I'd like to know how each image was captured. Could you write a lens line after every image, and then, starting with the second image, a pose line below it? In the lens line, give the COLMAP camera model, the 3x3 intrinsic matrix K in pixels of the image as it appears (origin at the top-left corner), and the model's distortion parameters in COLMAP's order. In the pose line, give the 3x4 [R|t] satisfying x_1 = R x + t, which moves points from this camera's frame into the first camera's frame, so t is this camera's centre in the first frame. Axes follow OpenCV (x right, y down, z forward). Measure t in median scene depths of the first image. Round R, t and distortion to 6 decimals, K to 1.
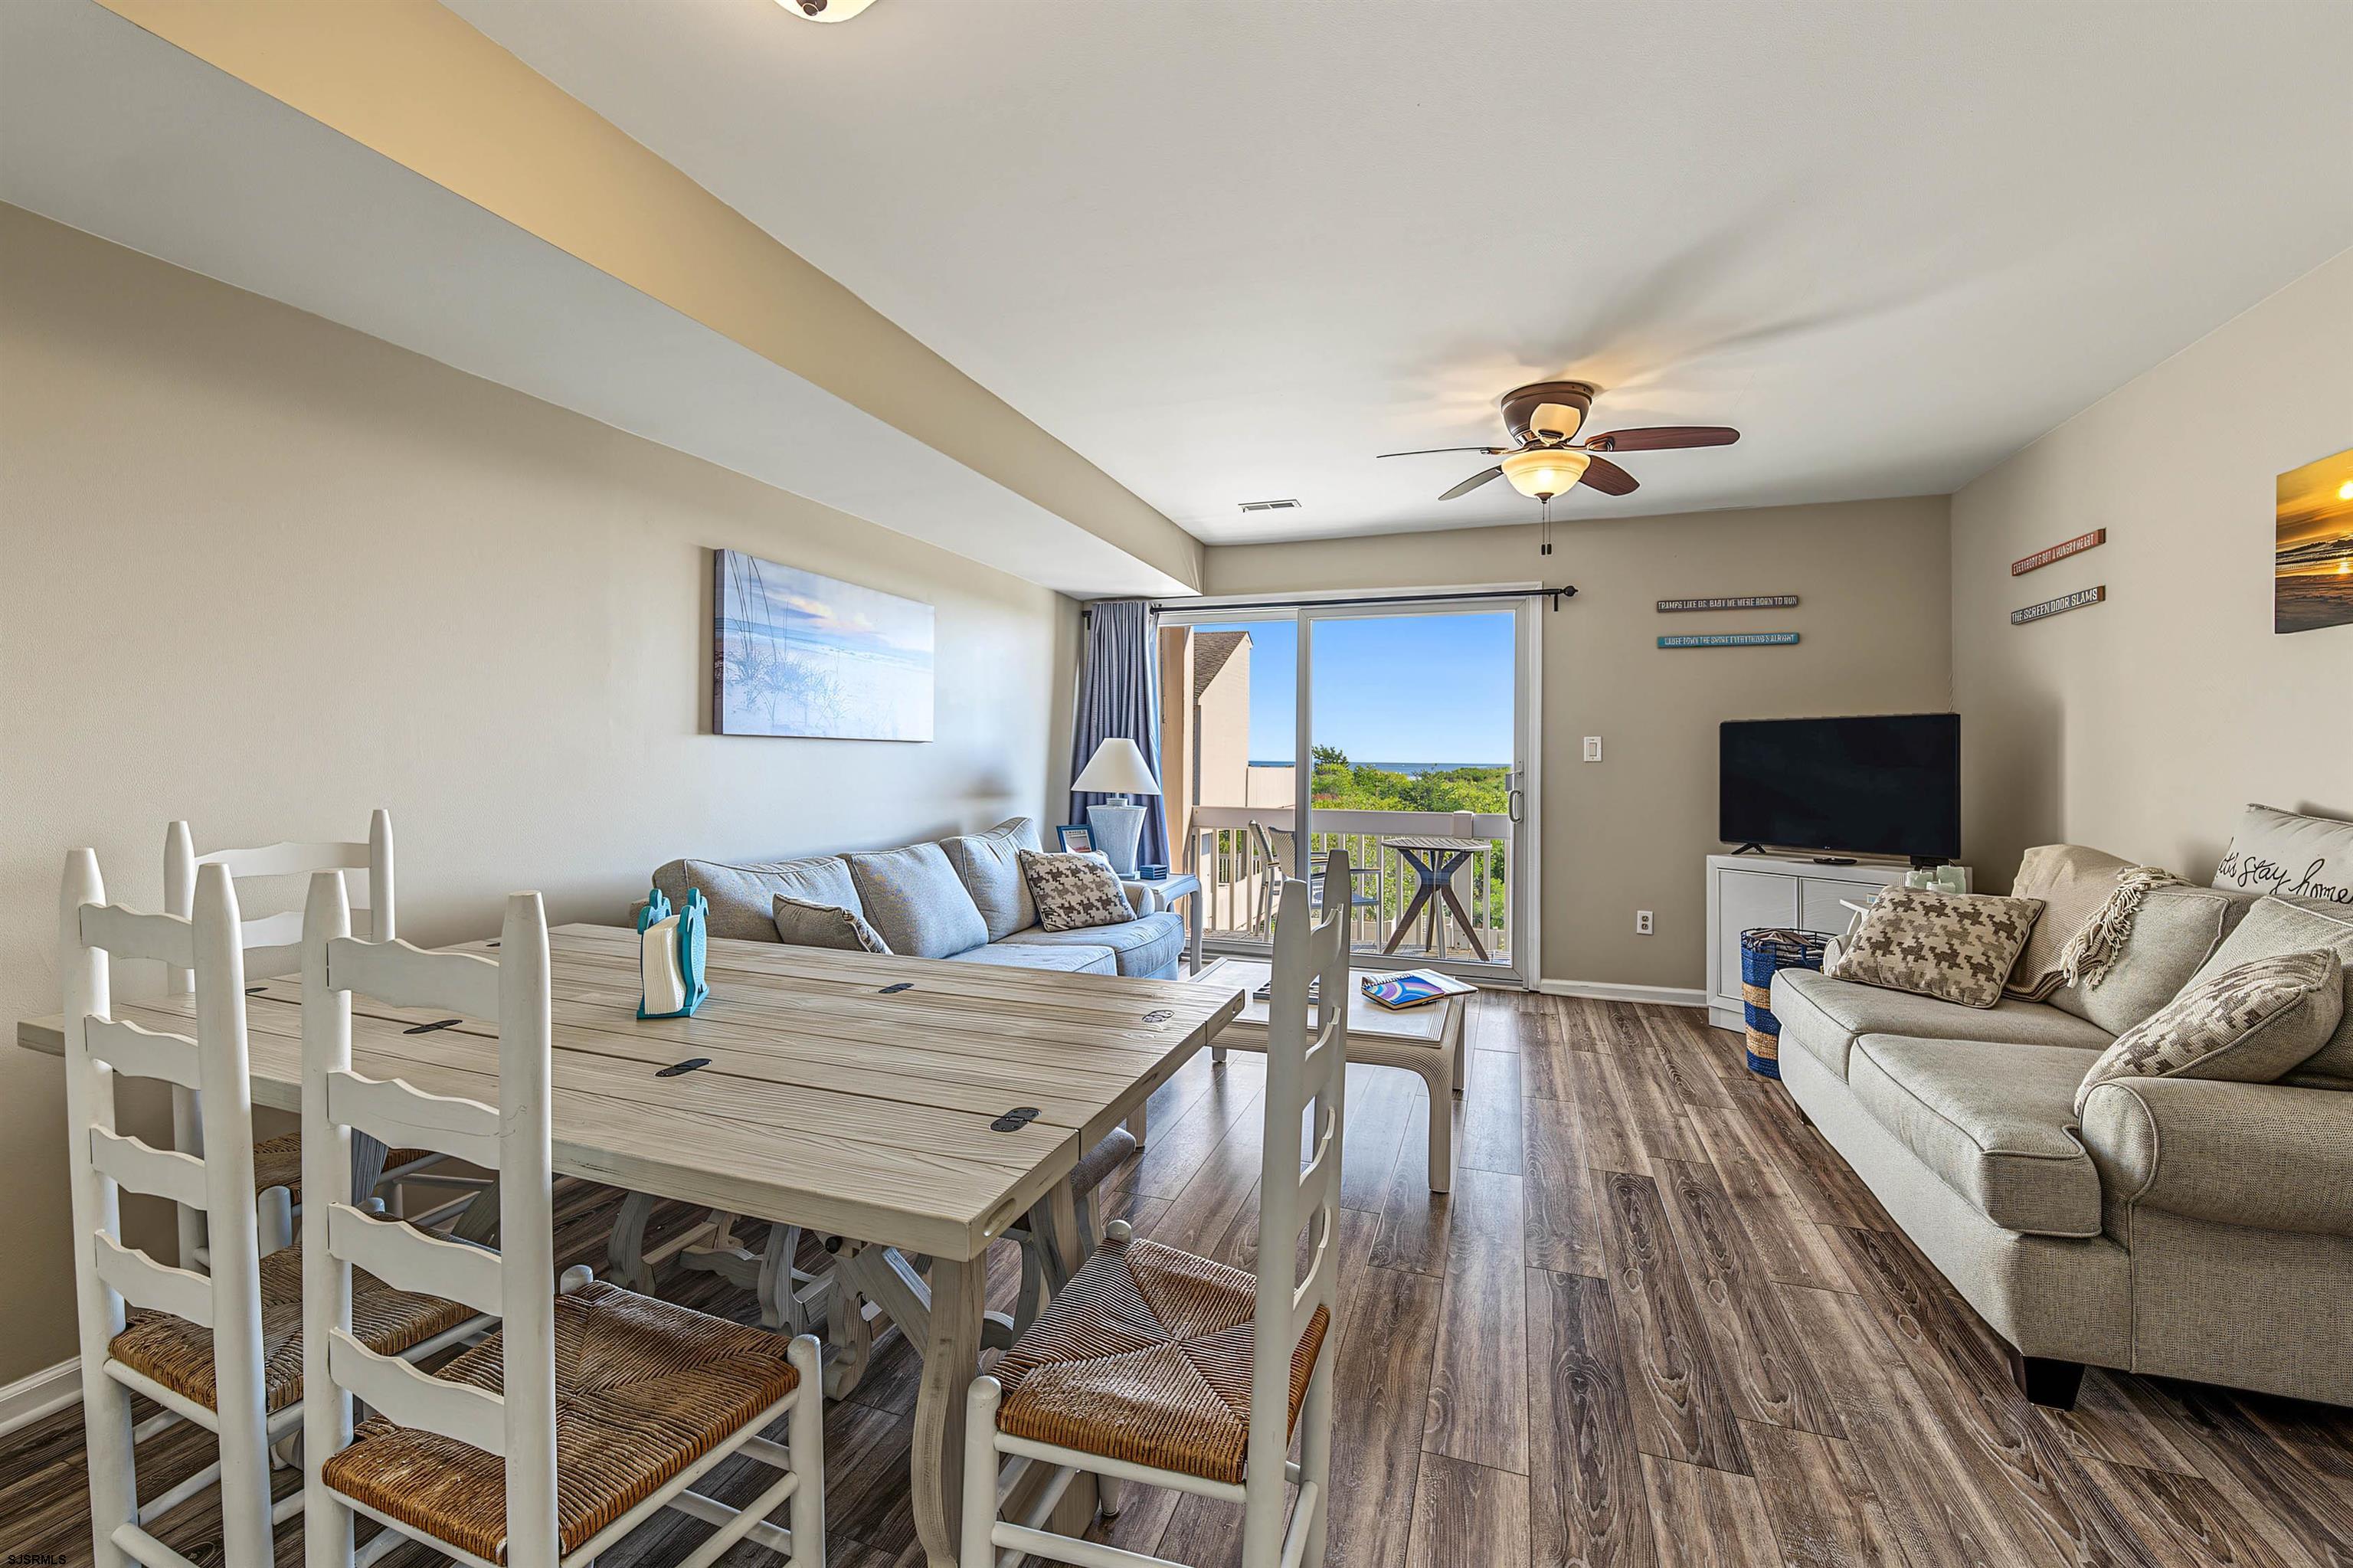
lens RADIAL K [[985.3, 0, 1168.8], [0, 985.3, 751.7], [0, 0, 1]] dist [-0.003791, -0.000291]
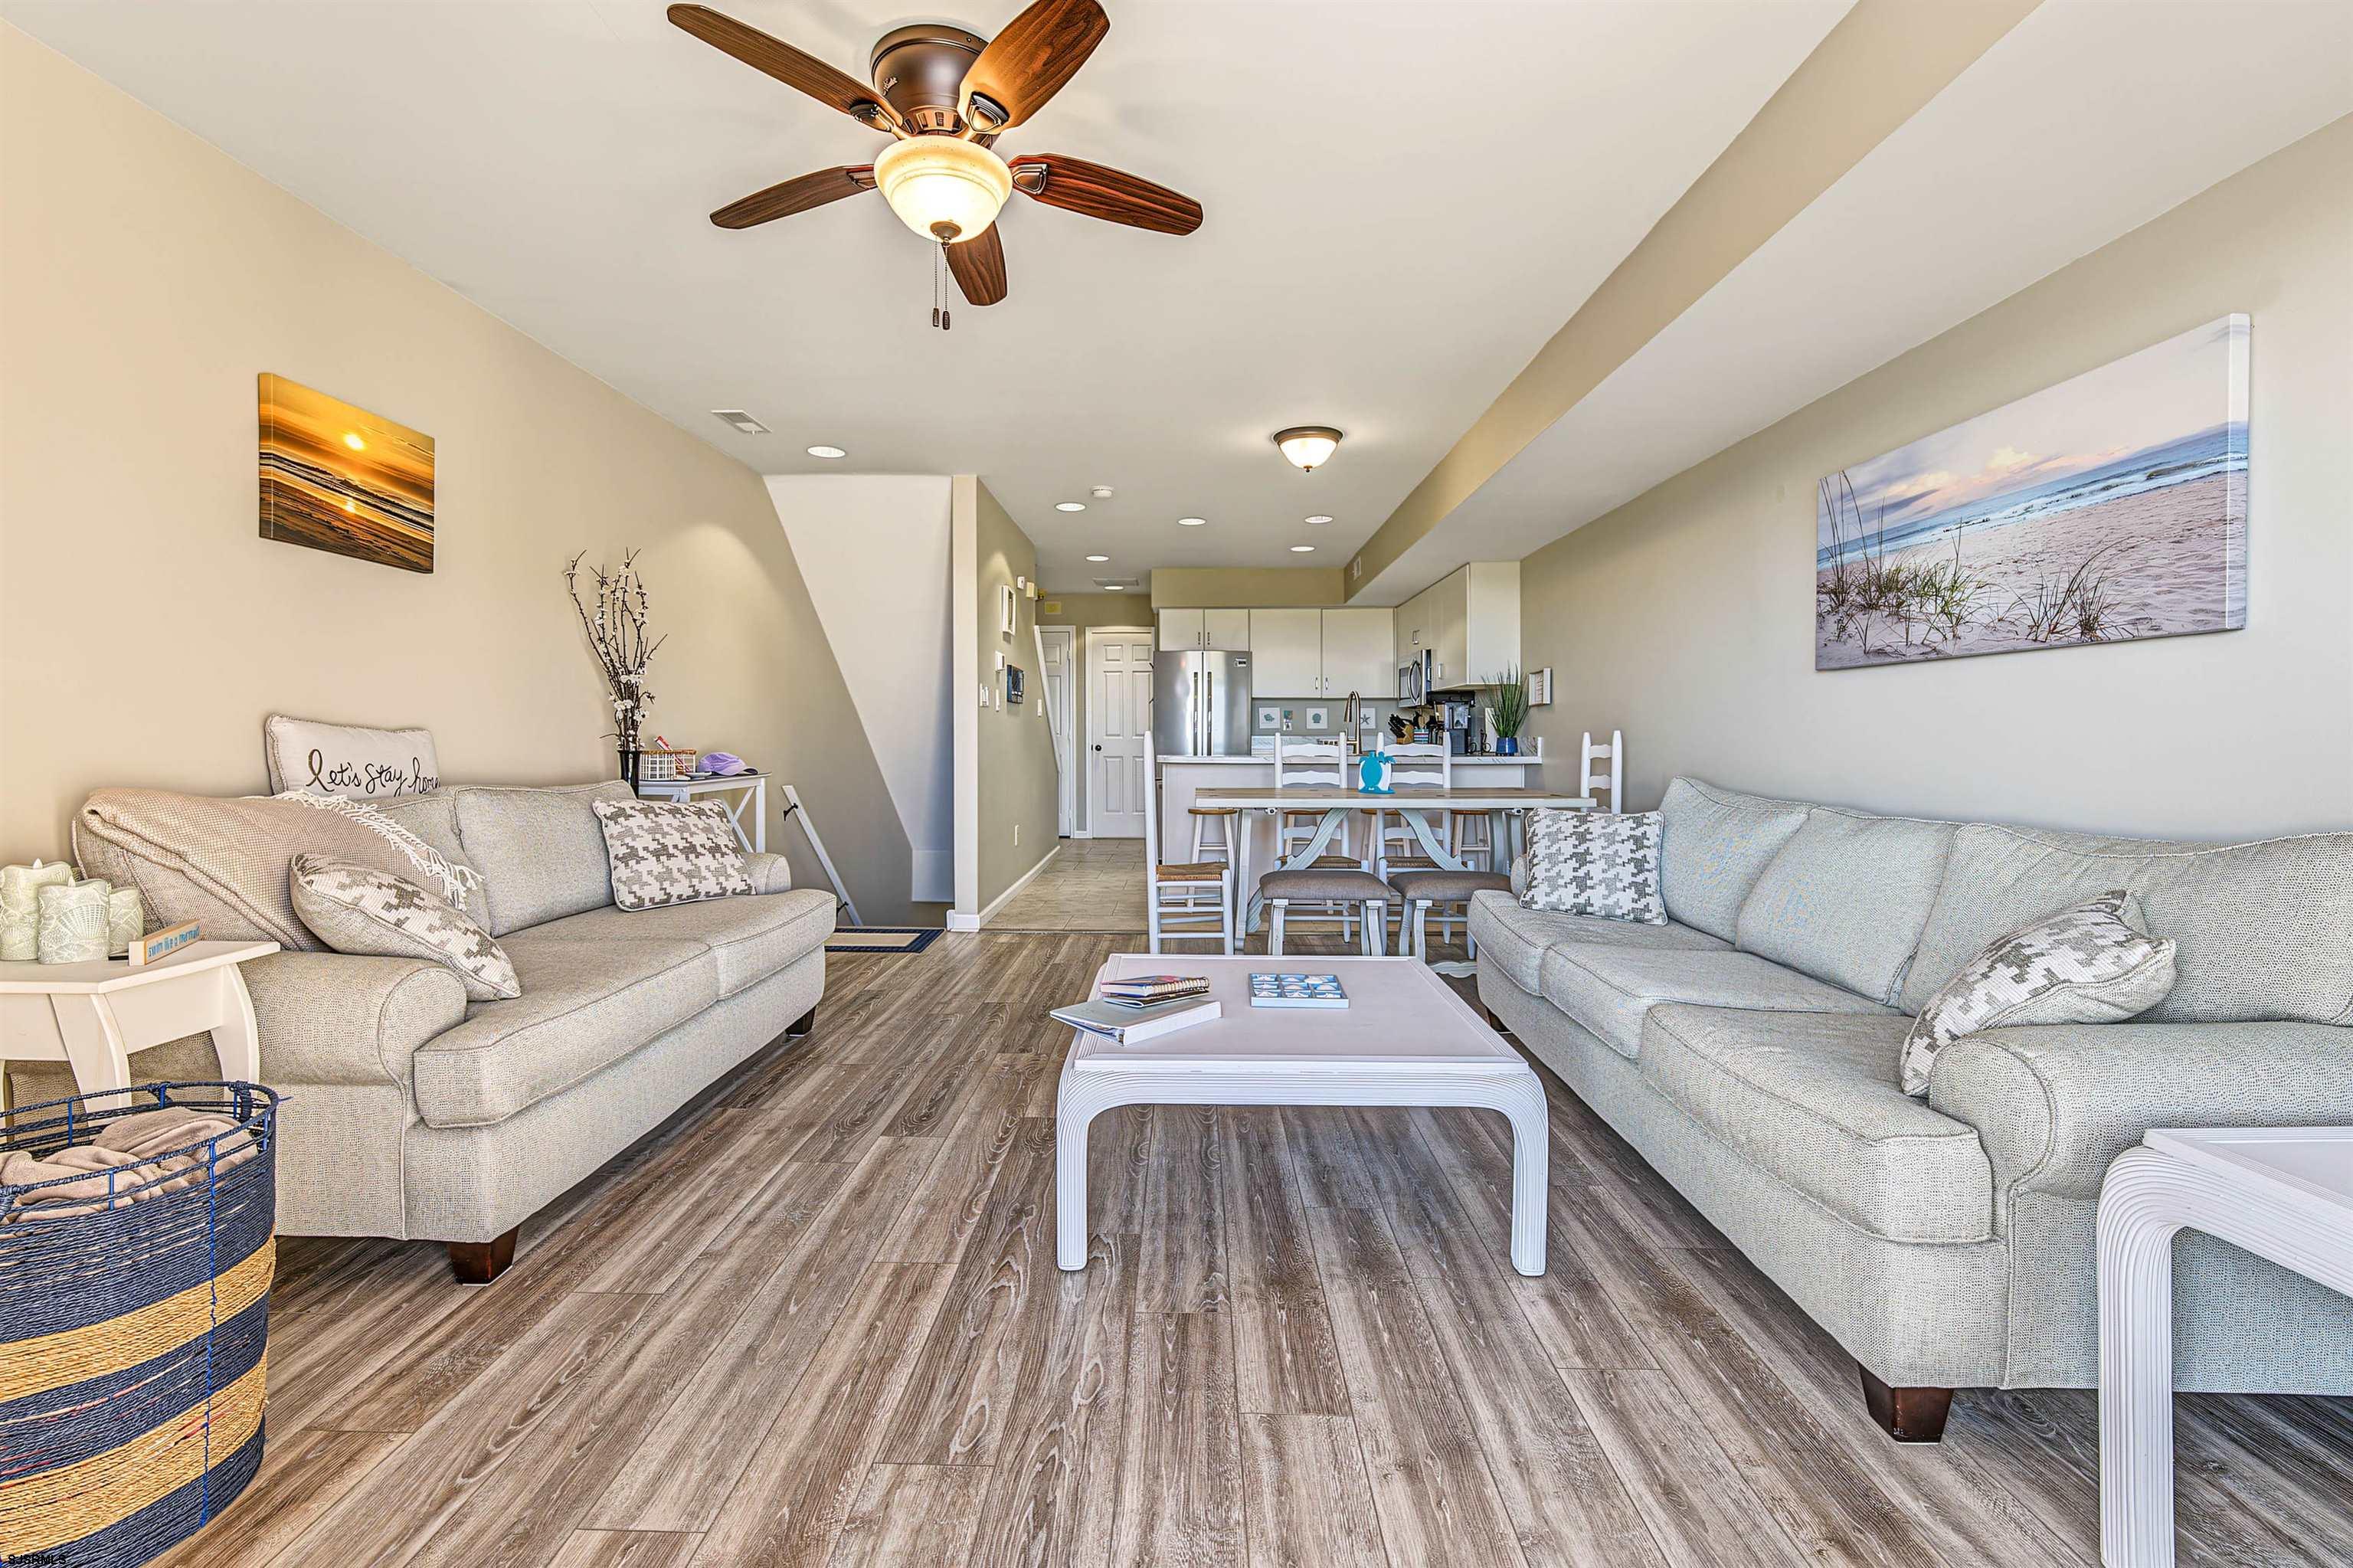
lens RADIAL K [[904.8, 0, 1184.5], [0, 904.8, 753.7], [0, 0, 1]] dist [0.000255, 0.000056]
pose [[-0.944330, -0.001128, -0.328997, 0.353396], [-0.005776, 0.999897, 0.013150, 0.046264], [0.328948, 0.014318, -0.944240, 1.320815]]
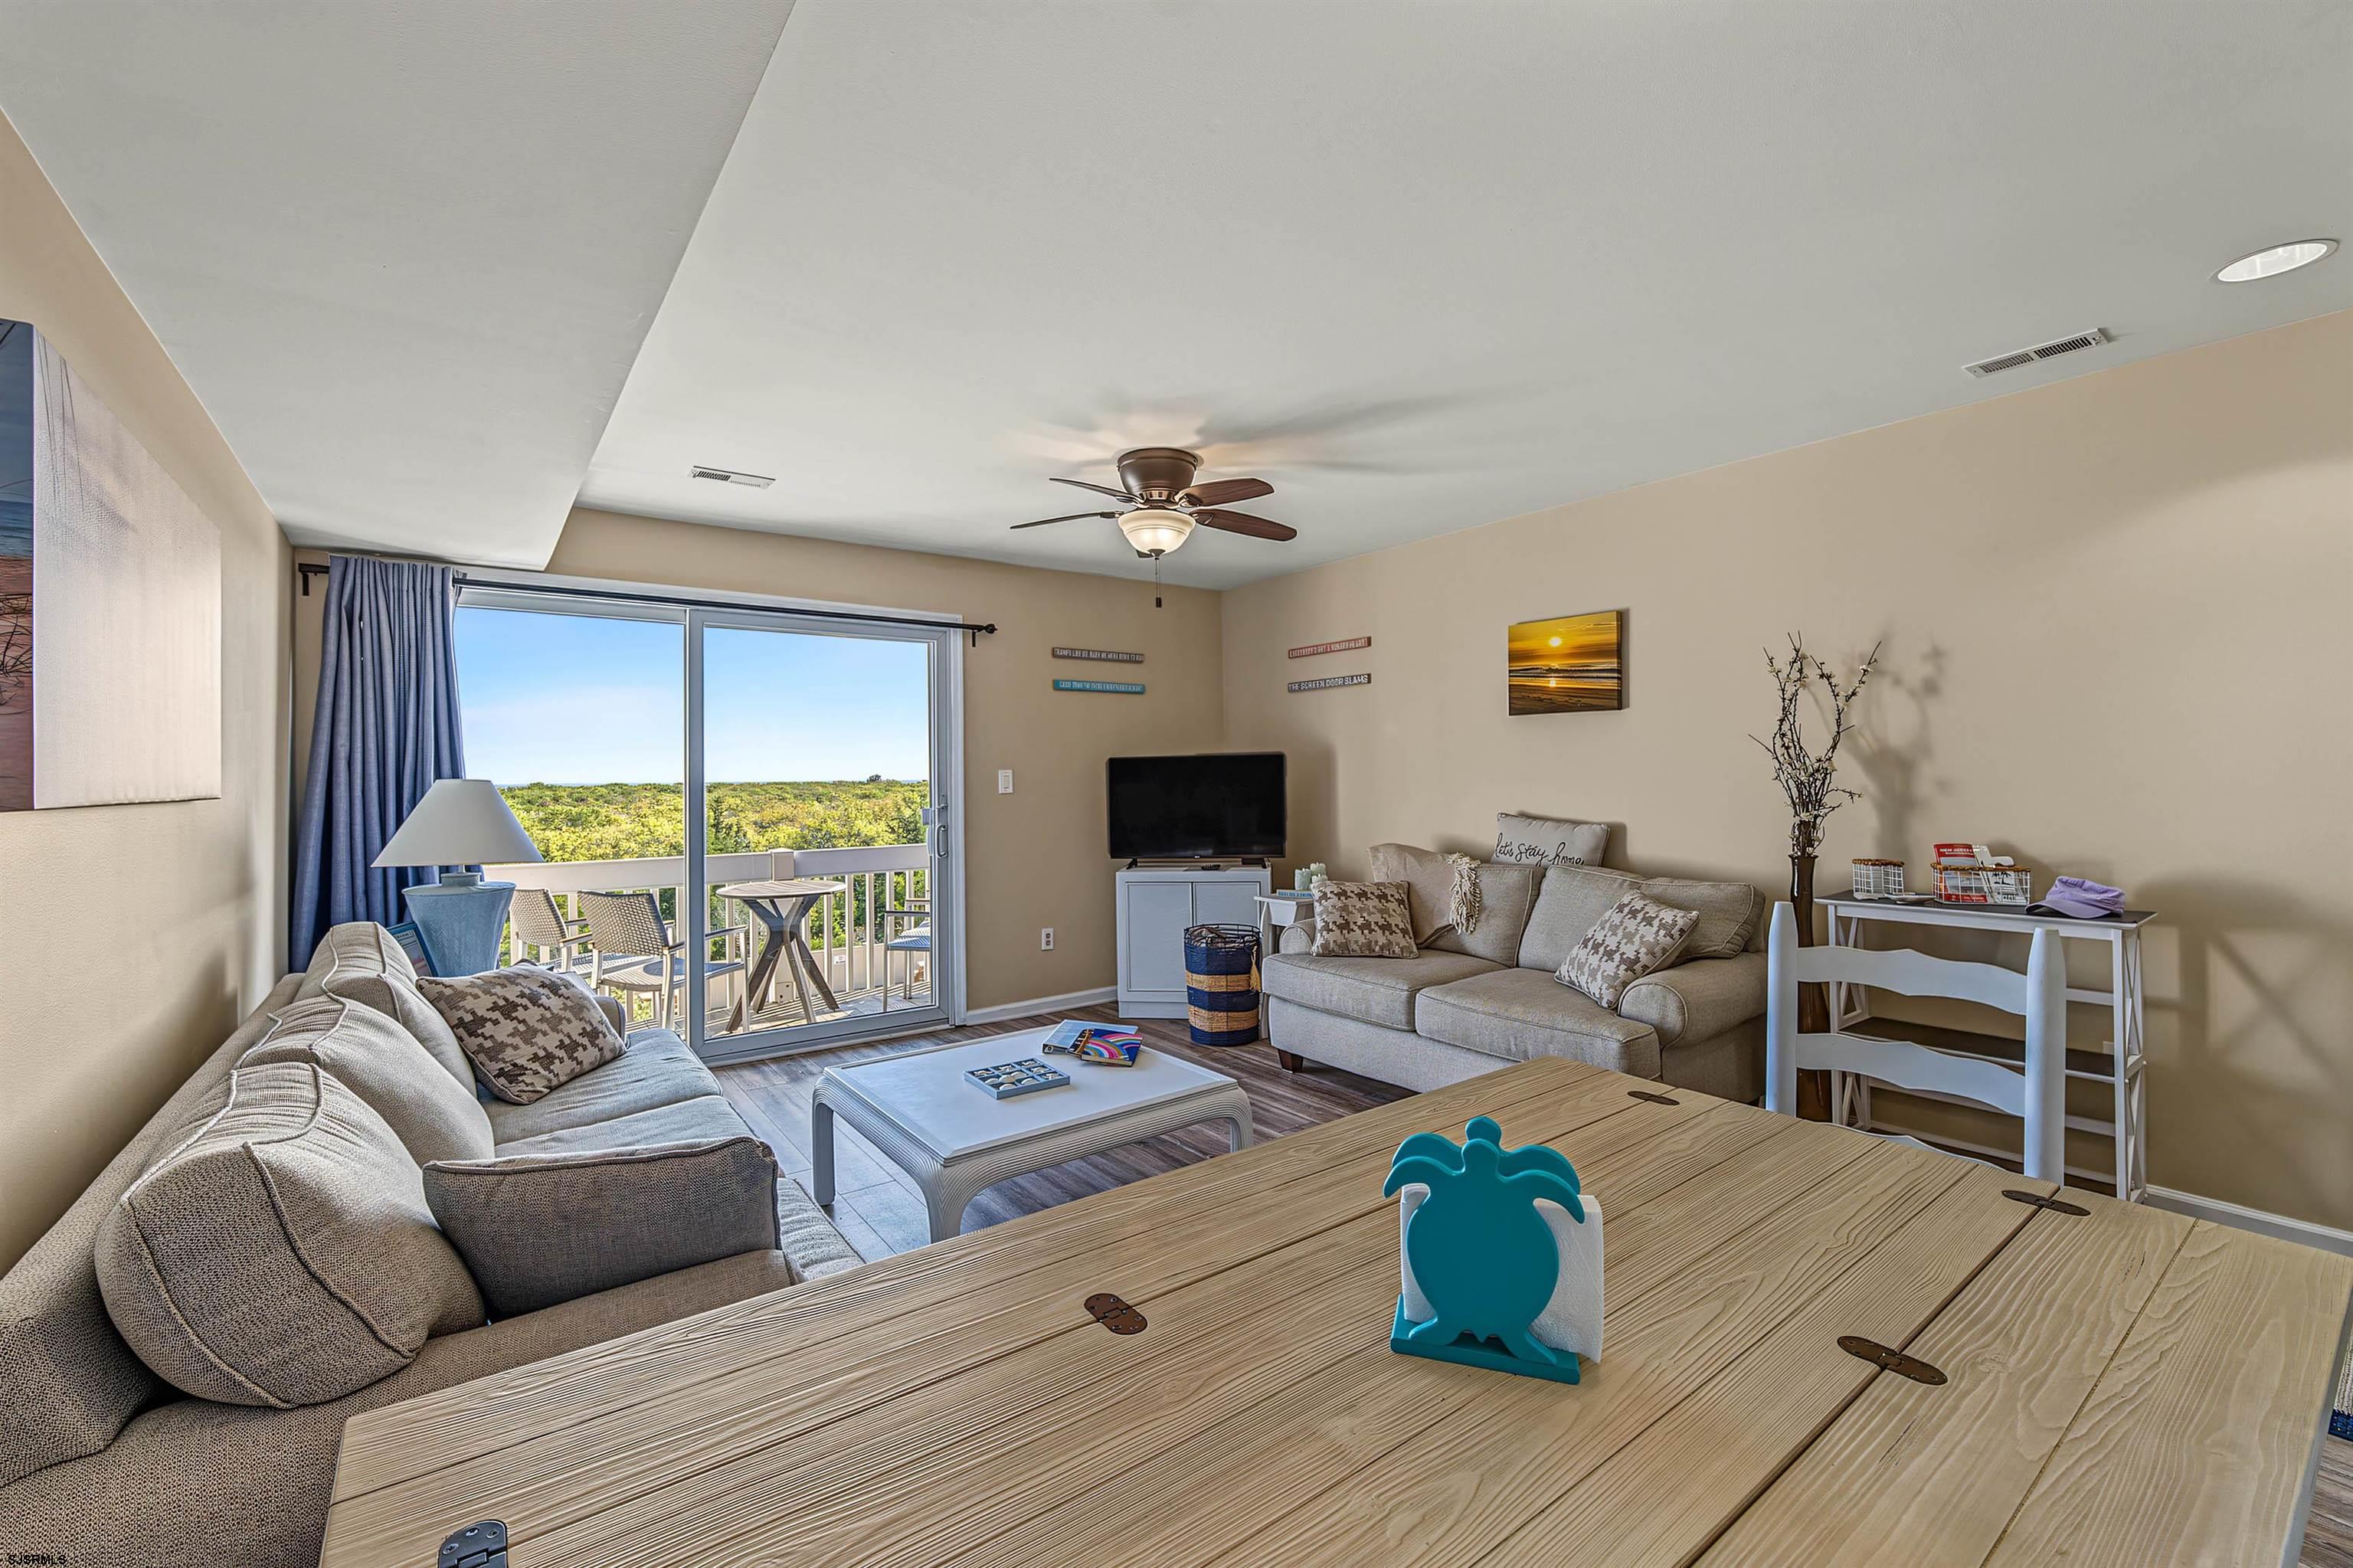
lens RADIAL K [[985.3, 0, 1168.8], [0, 985.3, 751.7], [0, 0, 1]] dist [-0.003791, -0.000291]
pose [[0.545310, 0.004140, 0.838224, -0.426793], [0.008966, 0.999902, -0.010771, -0.025871], [-0.838186, 0.013389, 0.545220, 0.340204]]
